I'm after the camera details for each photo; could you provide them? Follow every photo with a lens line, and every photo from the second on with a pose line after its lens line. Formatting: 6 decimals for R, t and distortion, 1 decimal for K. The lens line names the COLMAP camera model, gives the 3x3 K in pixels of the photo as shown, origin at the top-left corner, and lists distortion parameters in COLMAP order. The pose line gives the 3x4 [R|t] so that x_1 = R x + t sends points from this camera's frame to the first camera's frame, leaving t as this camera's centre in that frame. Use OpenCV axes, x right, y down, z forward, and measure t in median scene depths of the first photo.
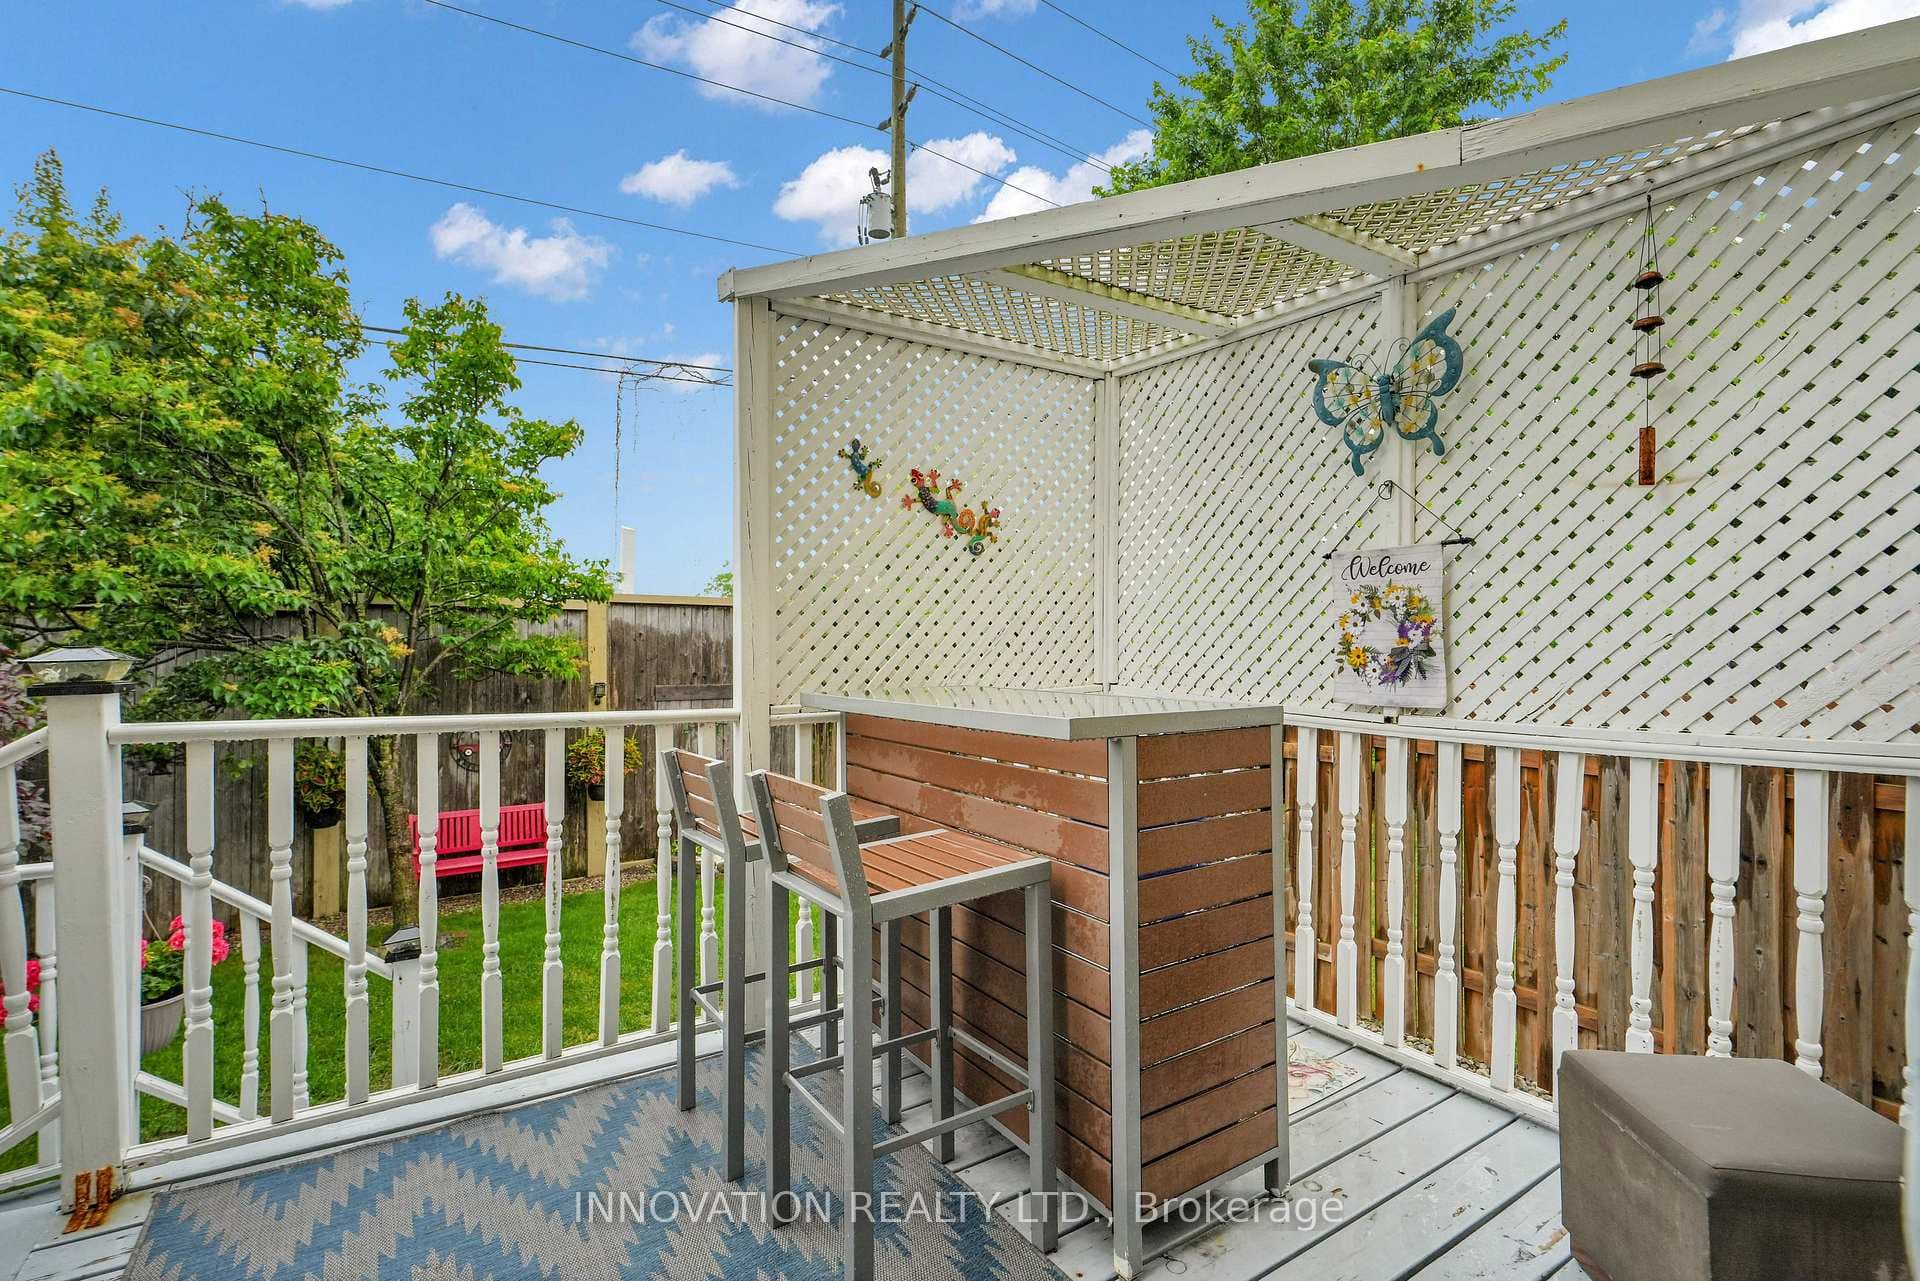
lens RADIAL K [[850.8, 0, 950.0], [0, 850.8, 639.1], [0, 0, 1]] dist [0.003667, -0.000393]
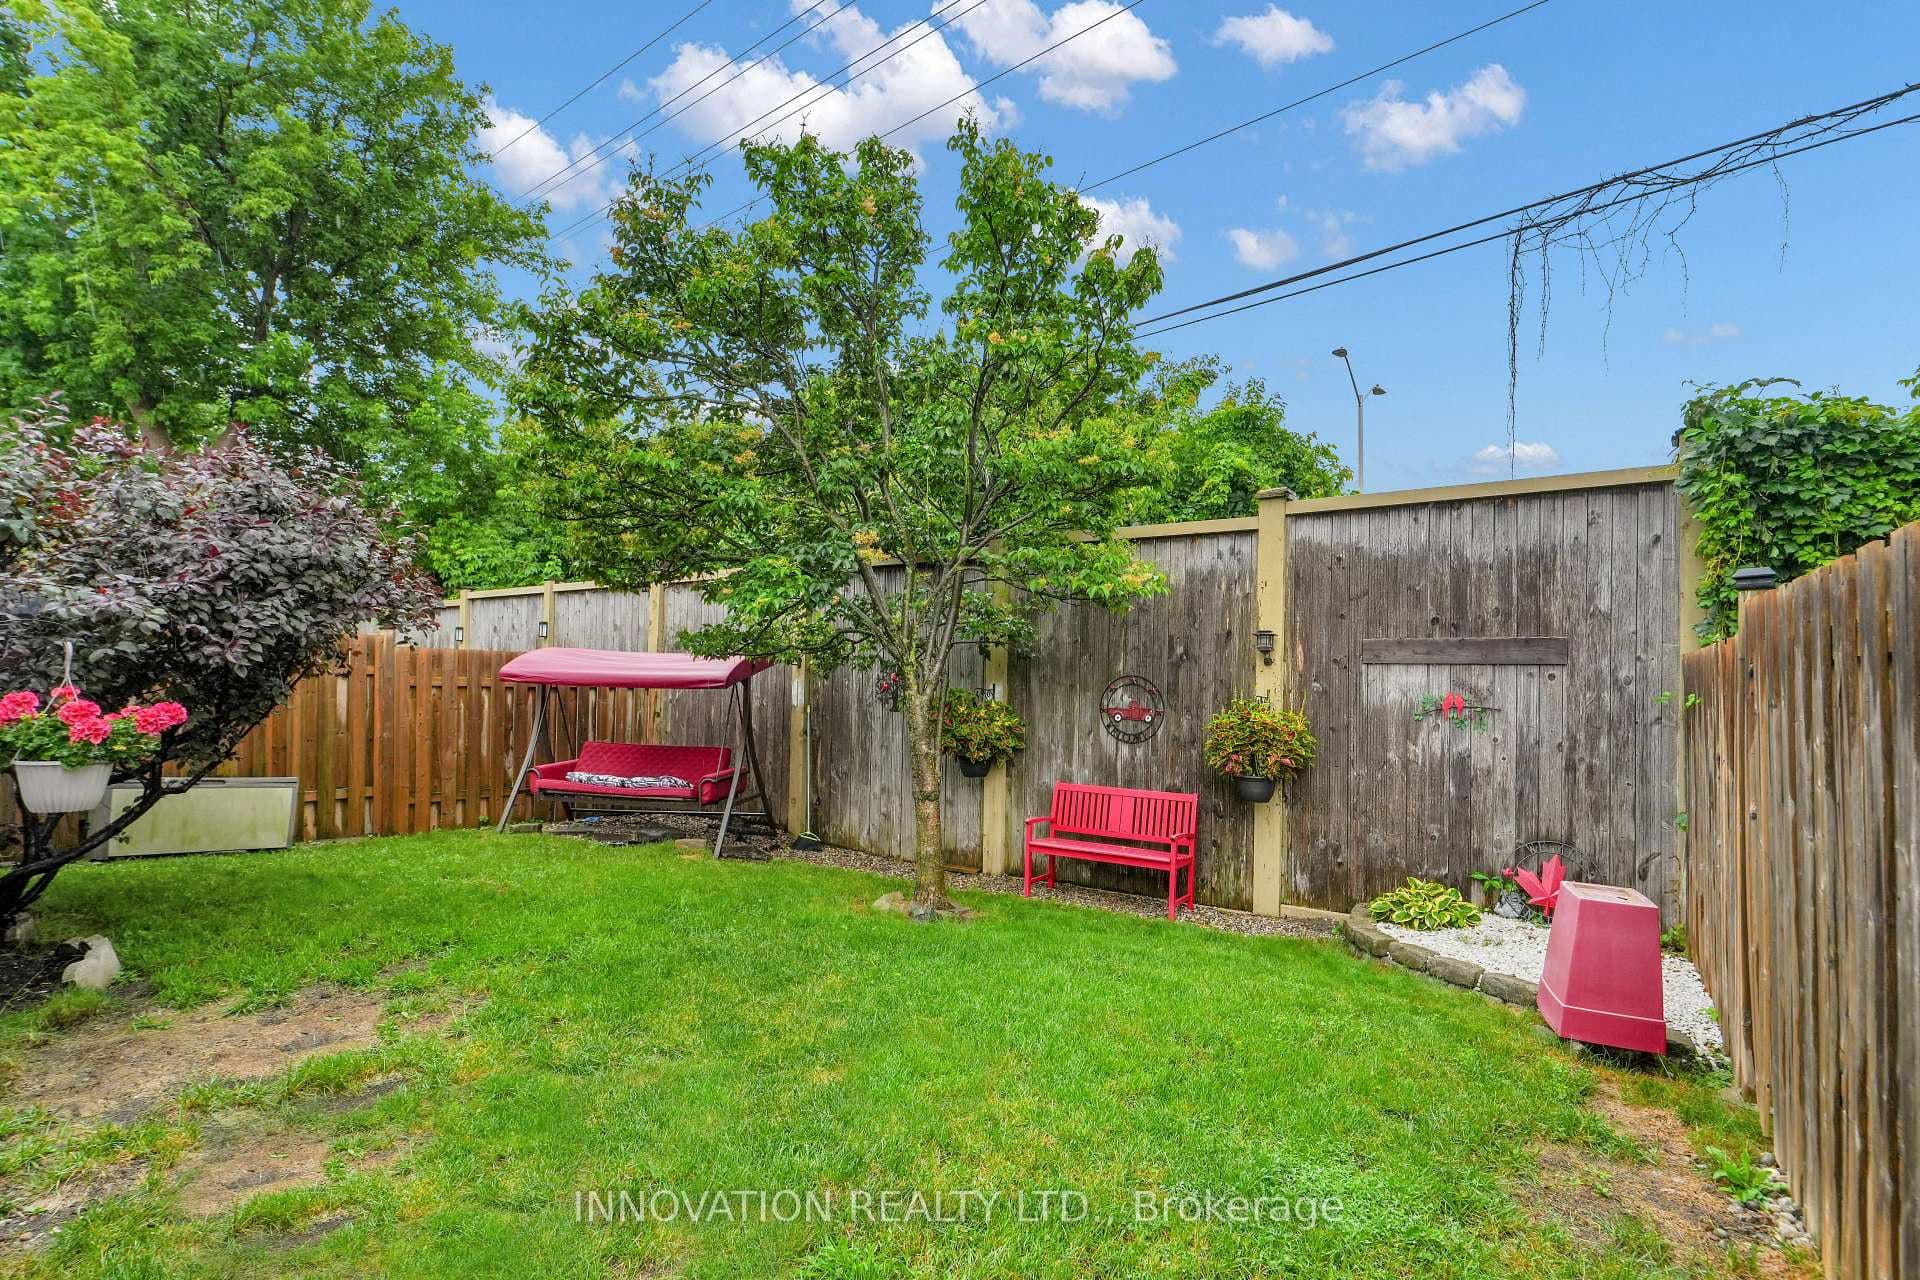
lens RADIAL K [[850.8, 0, 959.8], [0, 850.8, 646.7], [0, 0, 1]] dist [0.003667, -0.000393]
pose [[0.403130, -0.018492, -0.914956, 0.108010], [0.002519, 0.999814, -0.019097, 0.072810], [0.915139, 0.005393, 0.403102, 0.483571]]
